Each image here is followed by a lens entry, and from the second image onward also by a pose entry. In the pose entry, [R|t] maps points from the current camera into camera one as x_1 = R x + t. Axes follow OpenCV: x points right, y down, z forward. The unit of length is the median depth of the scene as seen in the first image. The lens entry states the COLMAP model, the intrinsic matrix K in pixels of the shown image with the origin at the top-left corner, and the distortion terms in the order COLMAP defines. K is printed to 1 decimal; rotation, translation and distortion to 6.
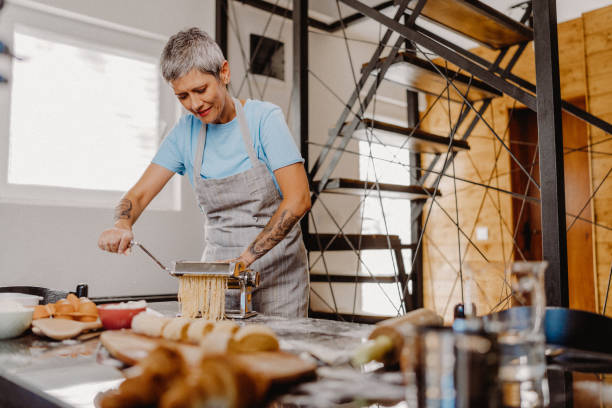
lens RADIAL K [[595.8, 0, 304.6], [0, 595.8, 199.9], [0, 0, 1]] dist [-0.040514, 0.000000]
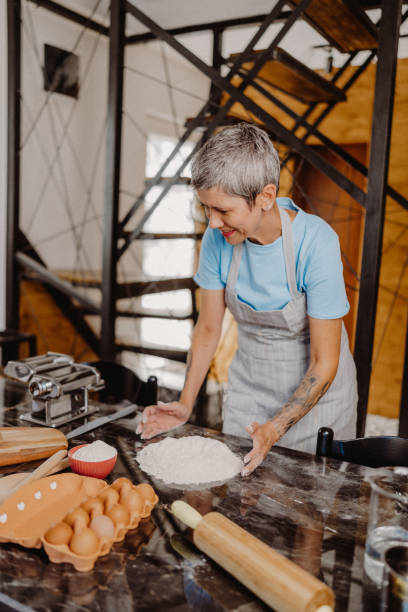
lens RADIAL K [[595.8, 0, 198.9], [0, 595.8, 307.2], [0, 0, 1]] dist [-0.040514, 0.000000]
pose [[0.963039, 0.012971, 0.269051, -0.115881], [-0.072681, 0.974305, 0.213185, -0.113925], [-0.259372, -0.224861, 0.939236, 0.019011]]
